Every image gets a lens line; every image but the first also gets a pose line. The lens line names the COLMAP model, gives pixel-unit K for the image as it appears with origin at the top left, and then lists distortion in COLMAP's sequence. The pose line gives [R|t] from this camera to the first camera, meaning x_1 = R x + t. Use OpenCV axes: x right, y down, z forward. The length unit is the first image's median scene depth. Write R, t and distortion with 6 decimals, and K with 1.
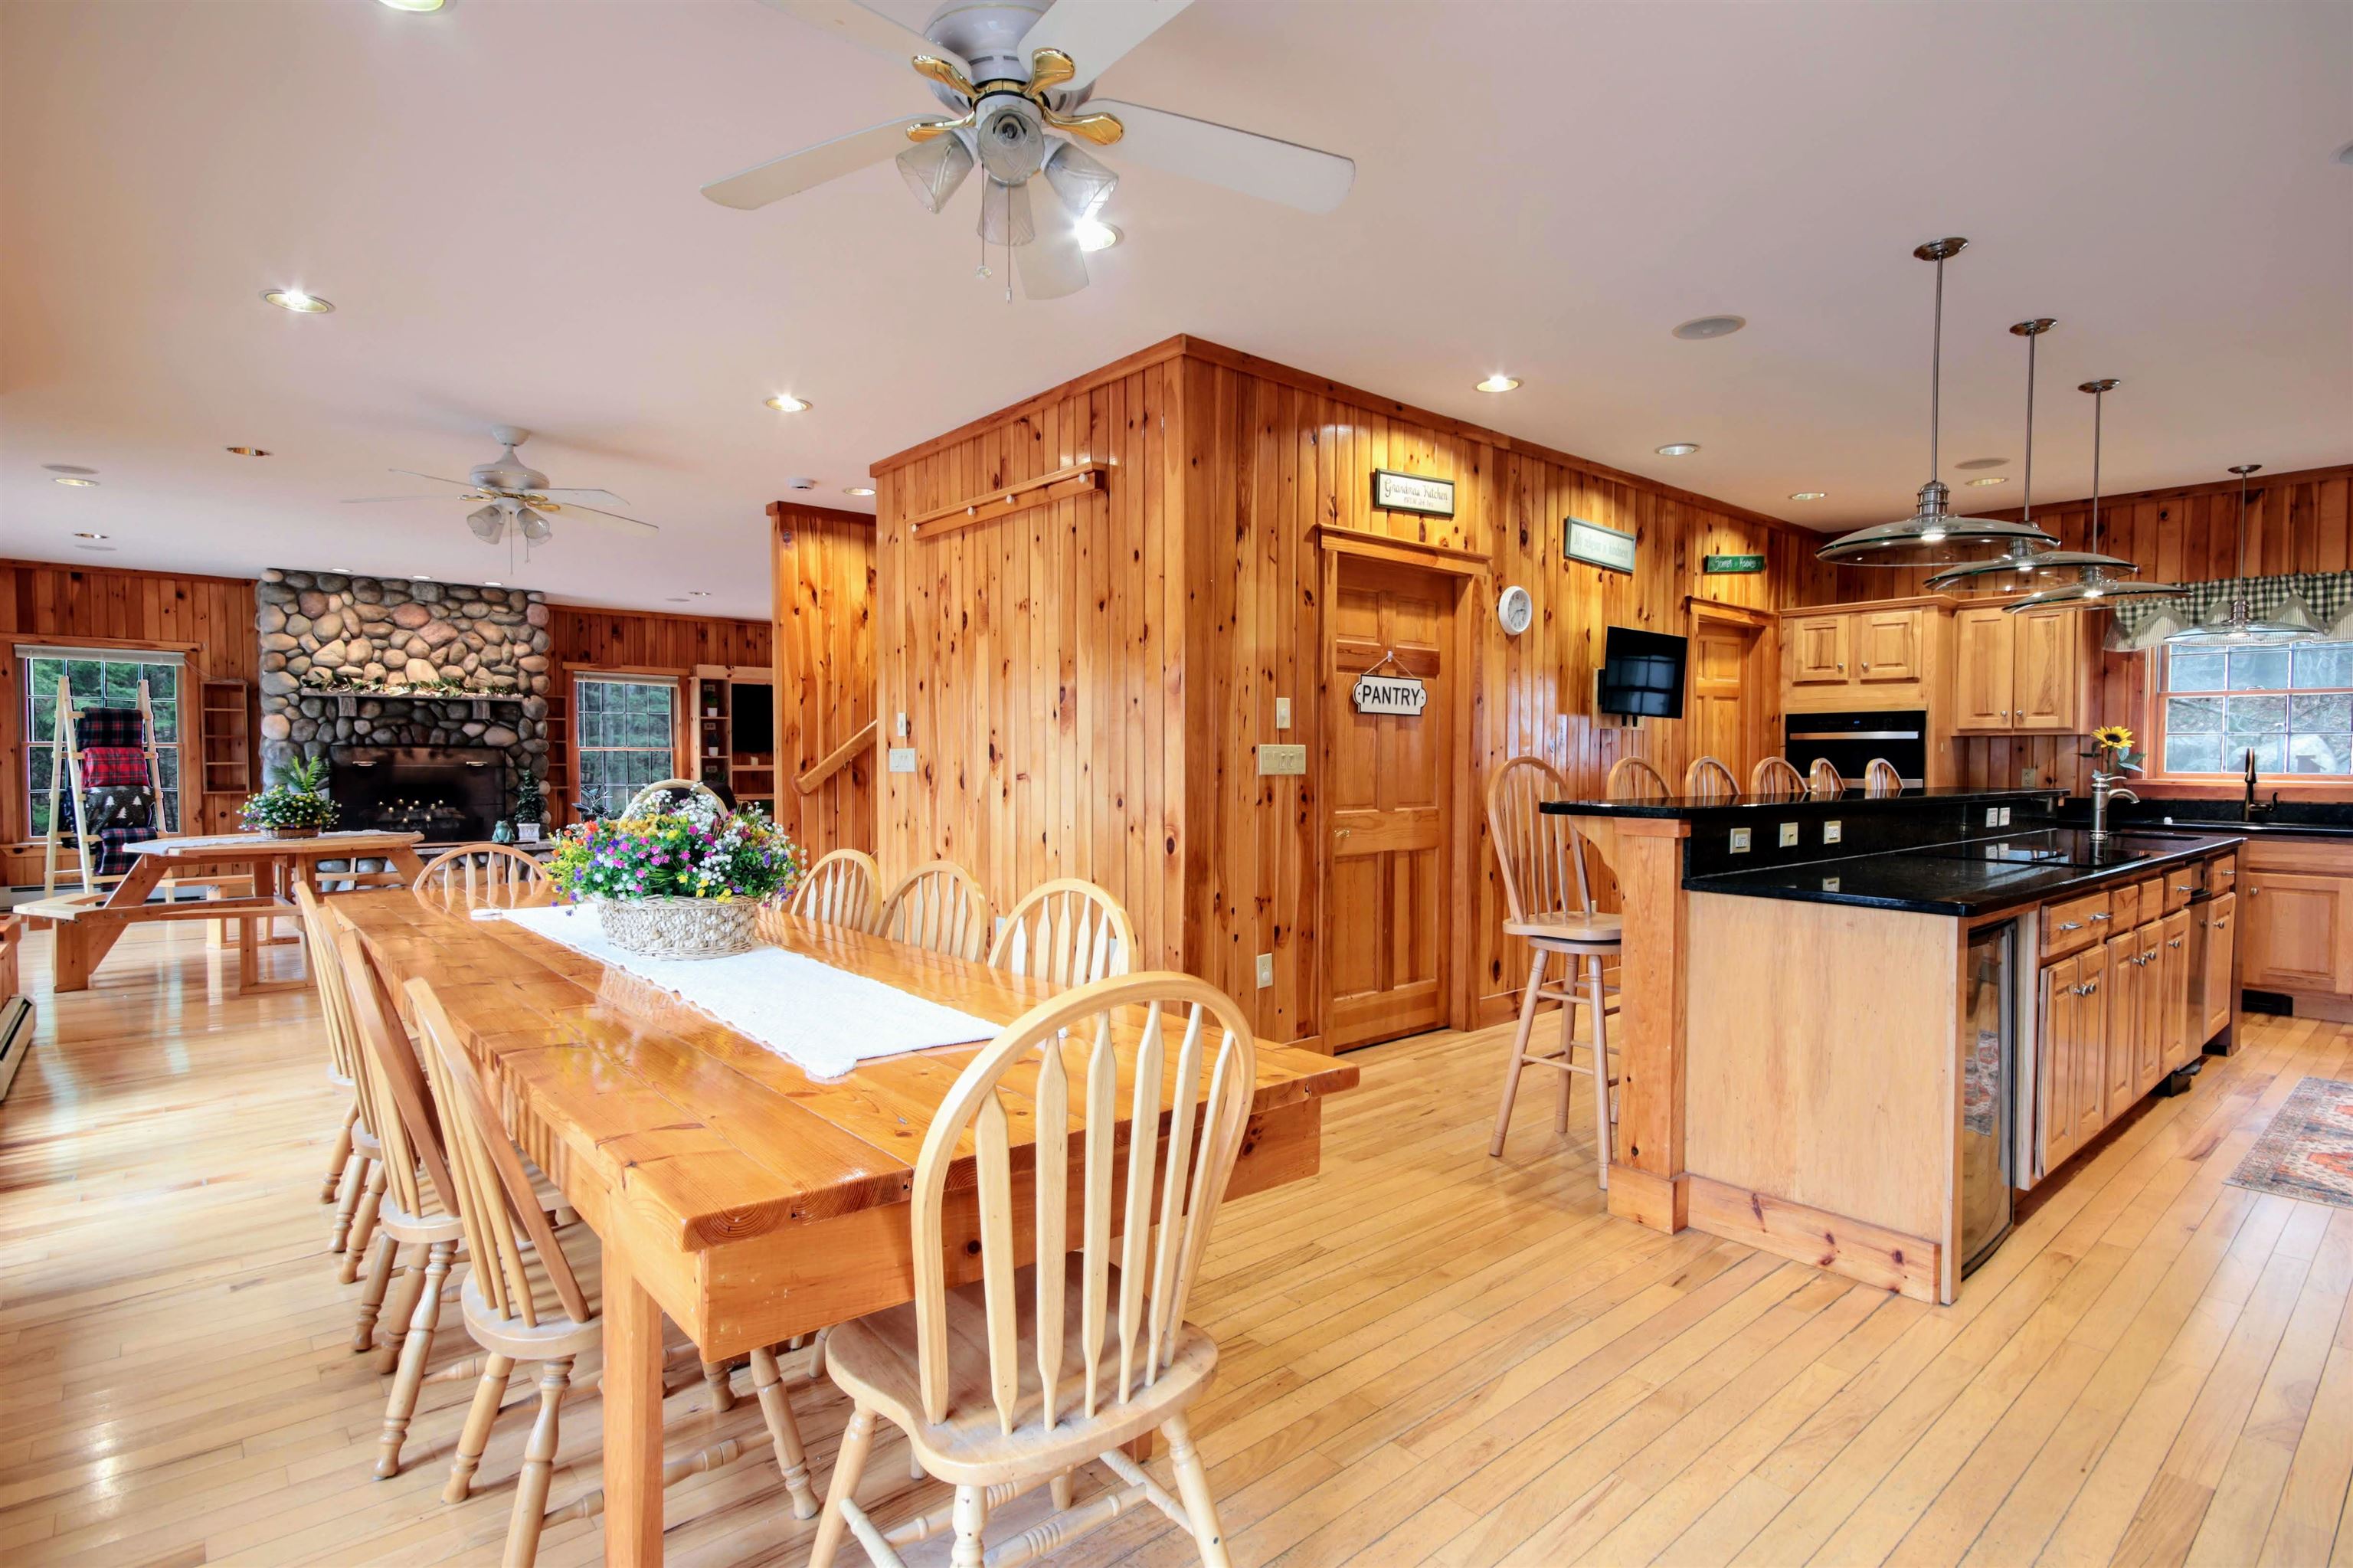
lens RADIAL K [[1160.8, 0, 1178.4], [0, 1160.8, 789.3], [0, 0, 1]] dist [0.033797, -0.022175]
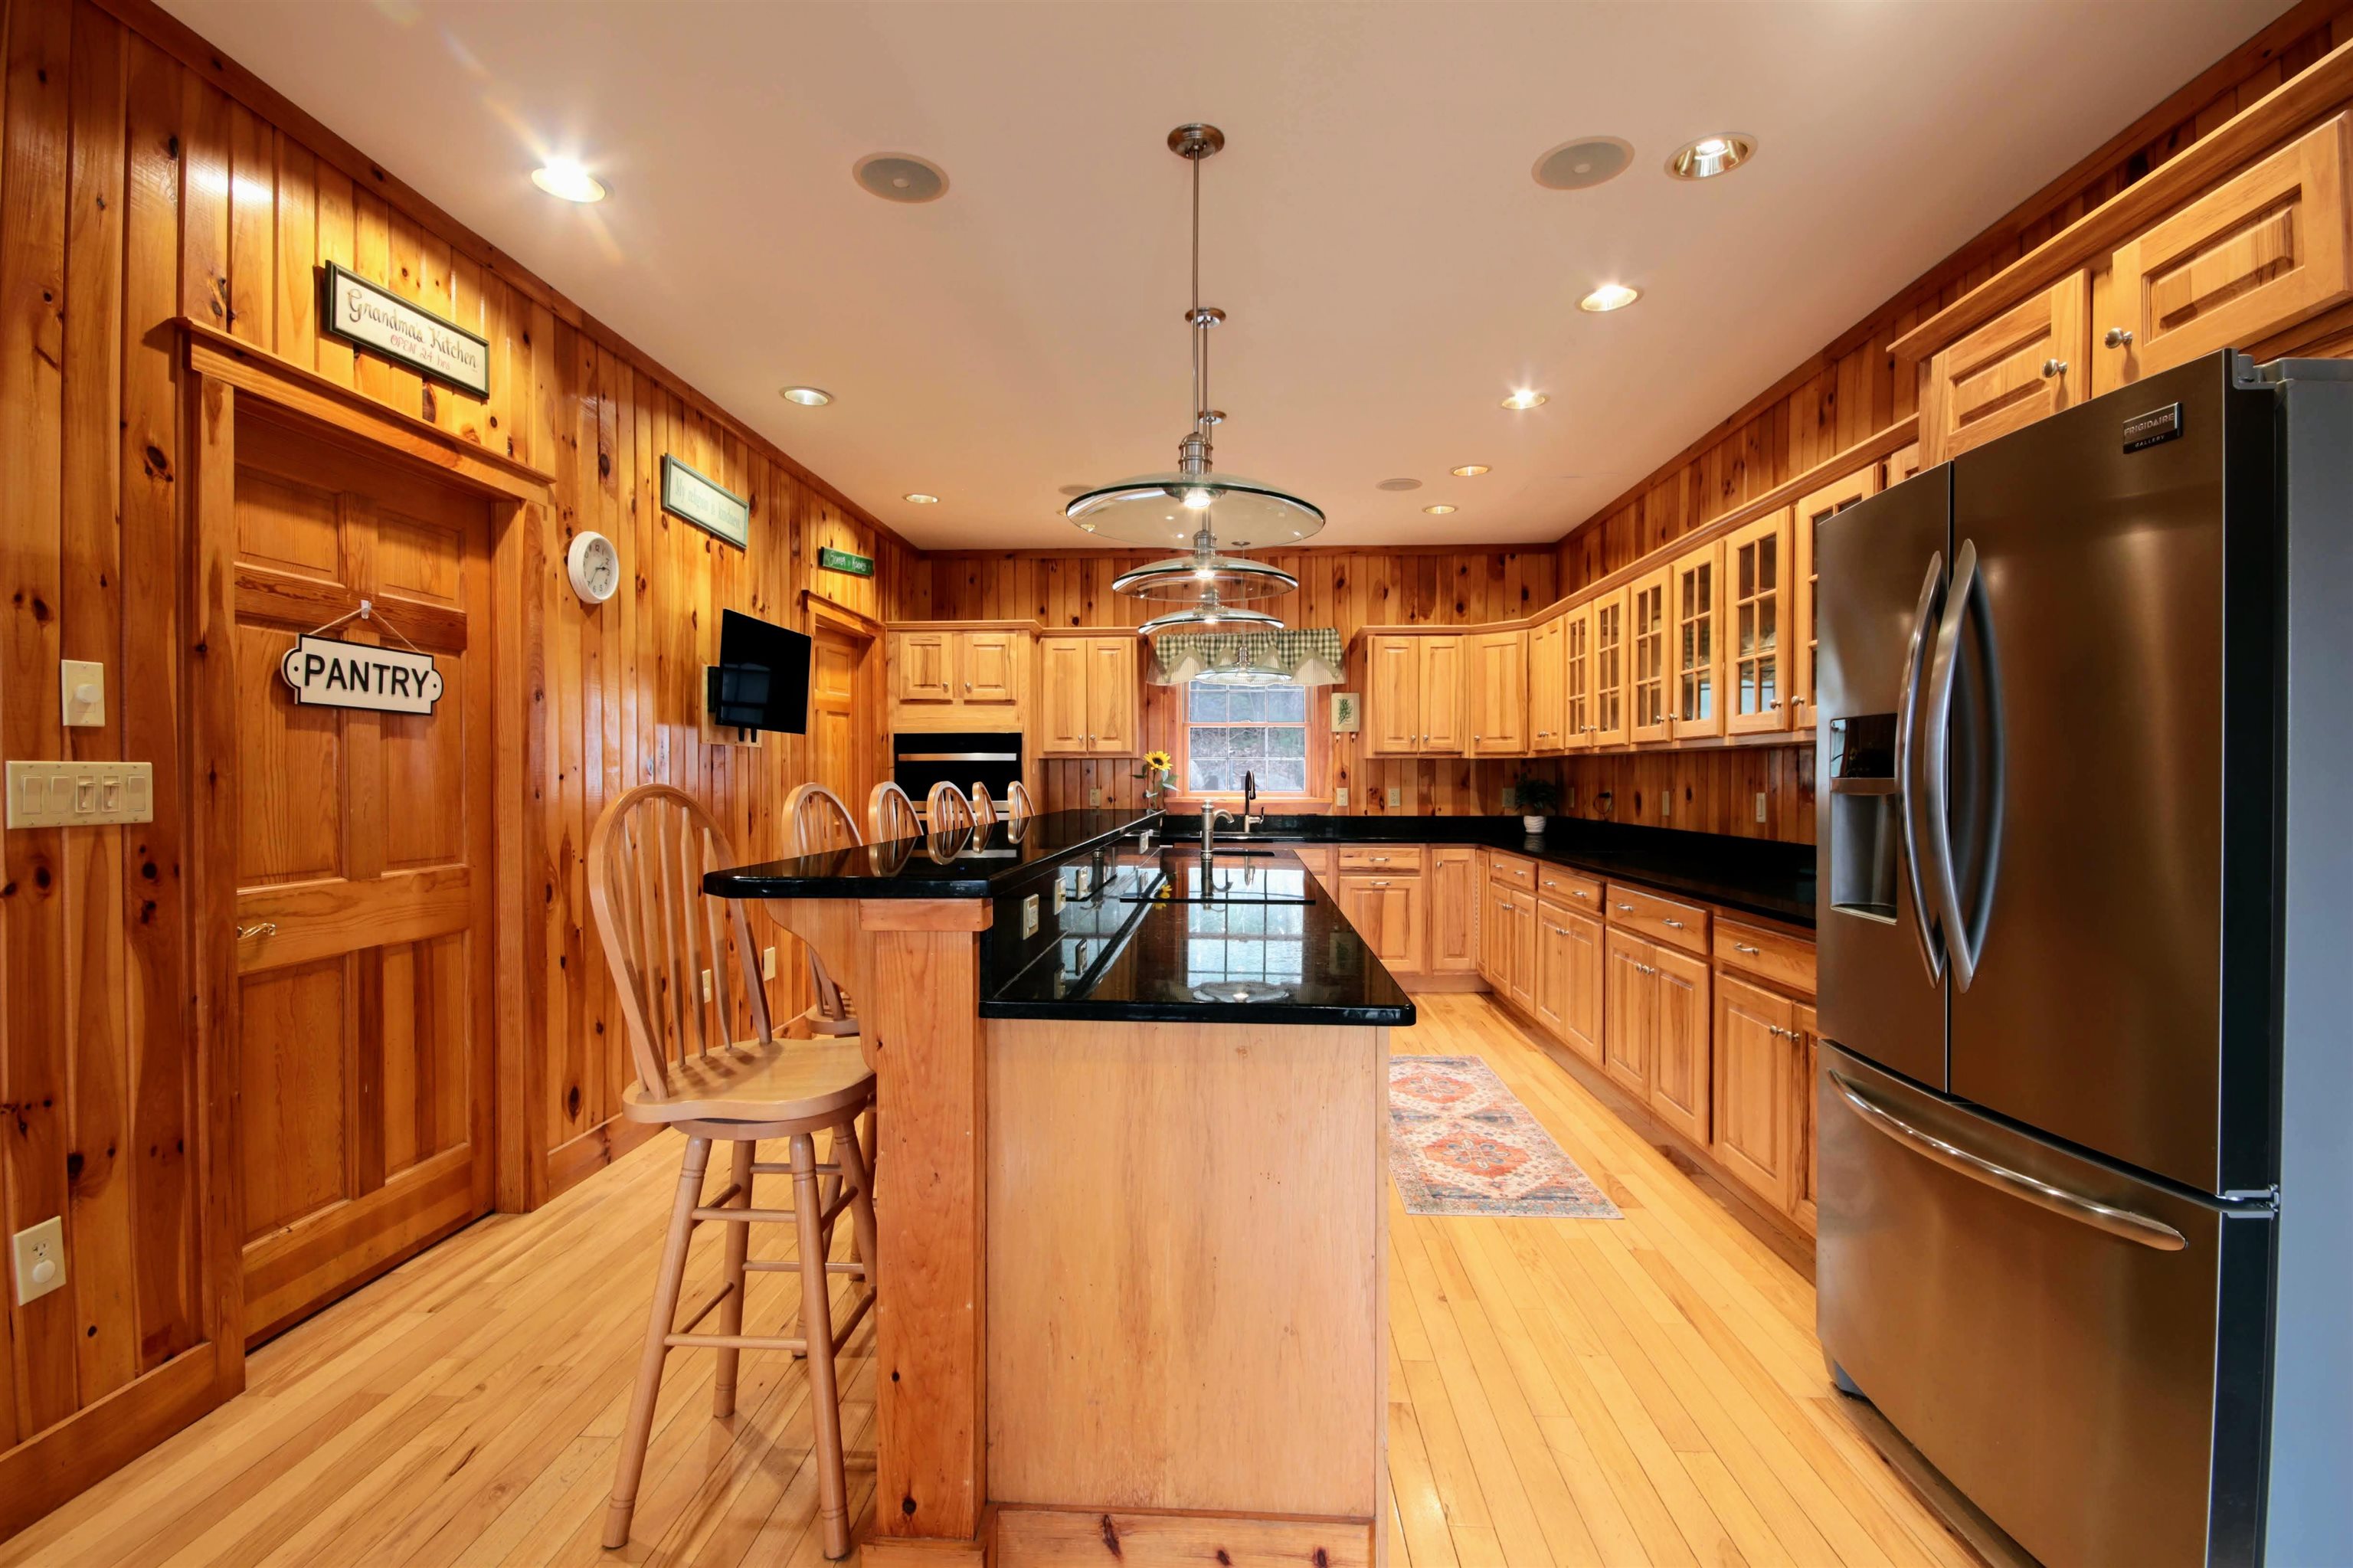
lens RADIAL K [[1058.3, 0, 1176.5], [0, 1058.3, 784.0], [0, 0, 1]] dist [0.001500, -0.008146]
pose [[0.684351, -0.009951, 0.729084, 0.071892], [0.025258, 0.999630, -0.010065, -0.012271], [-0.728715, 0.025303, 0.684350, 0.339732]]
